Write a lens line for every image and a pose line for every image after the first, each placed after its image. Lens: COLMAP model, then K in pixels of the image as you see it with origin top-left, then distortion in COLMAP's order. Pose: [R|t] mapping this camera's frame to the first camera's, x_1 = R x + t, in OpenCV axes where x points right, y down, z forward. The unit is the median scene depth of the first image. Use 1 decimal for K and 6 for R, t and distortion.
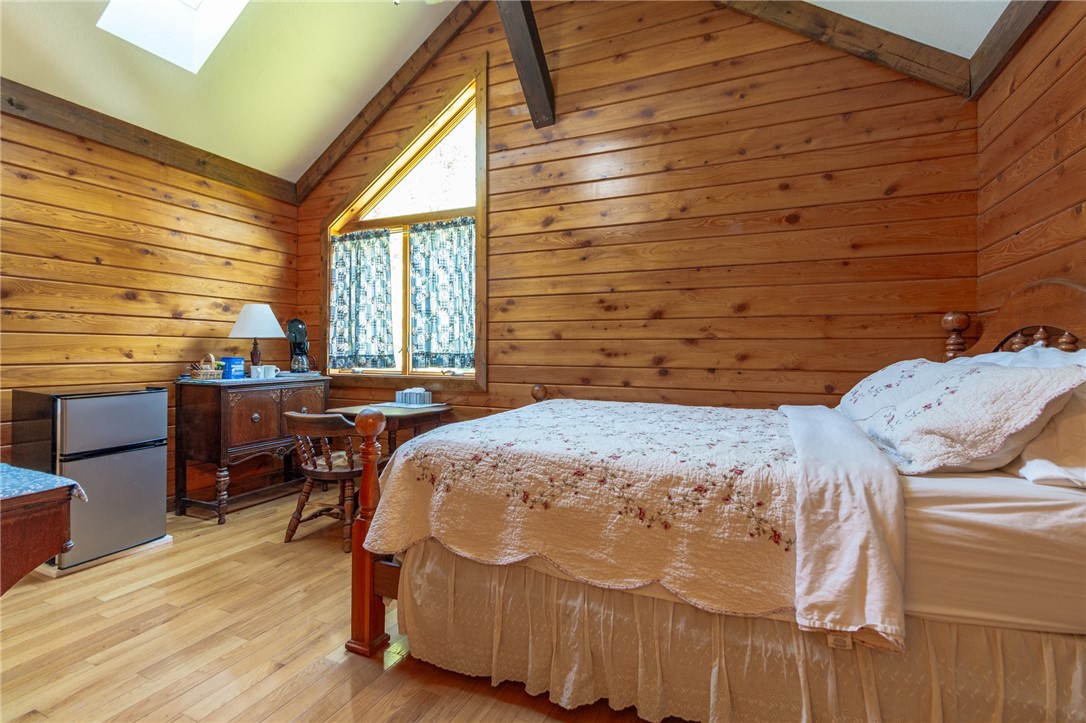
lens RADIAL K [[498.5, 0, 545.0], [0, 498.5, 355.7], [0, 0, 1]] dist [0.004066, 0.000693]
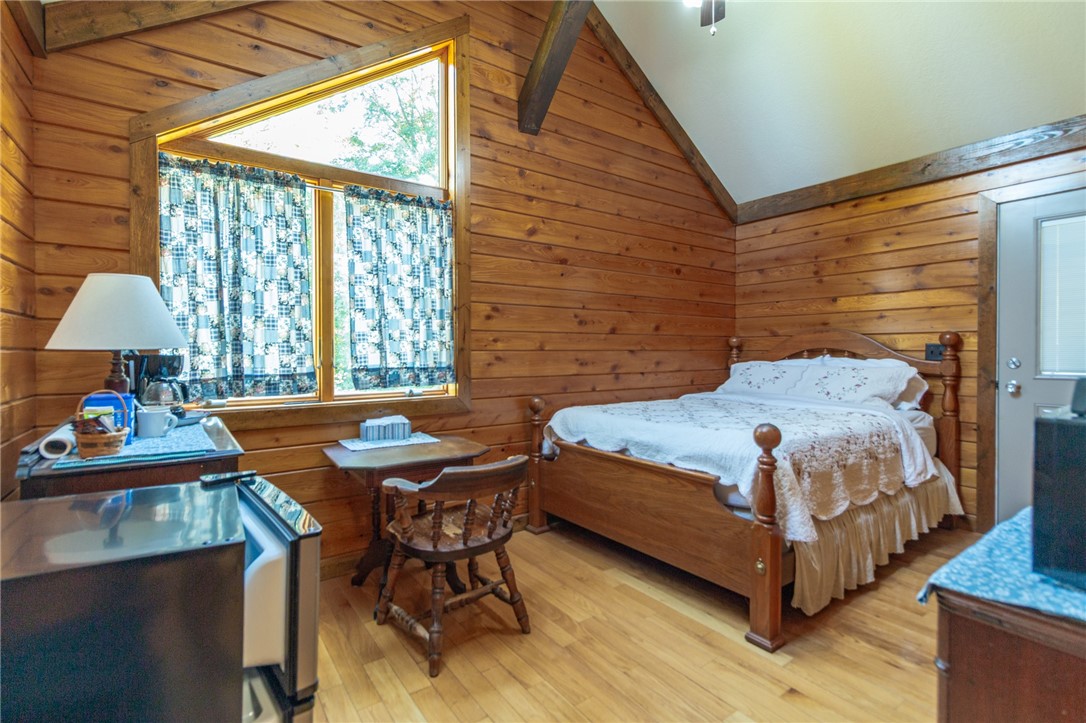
lens RADIAL K [[498.5, 0, 545.1], [0, 498.5, 358.2], [0, 0, 1]] dist [0.004066, 0.000693]
pose [[0.513229, -0.018091, 0.858061, -0.831038], [0.013533, 0.999824, 0.012986, -0.029580], [-0.858145, 0.004947, 0.513384, 0.468467]]
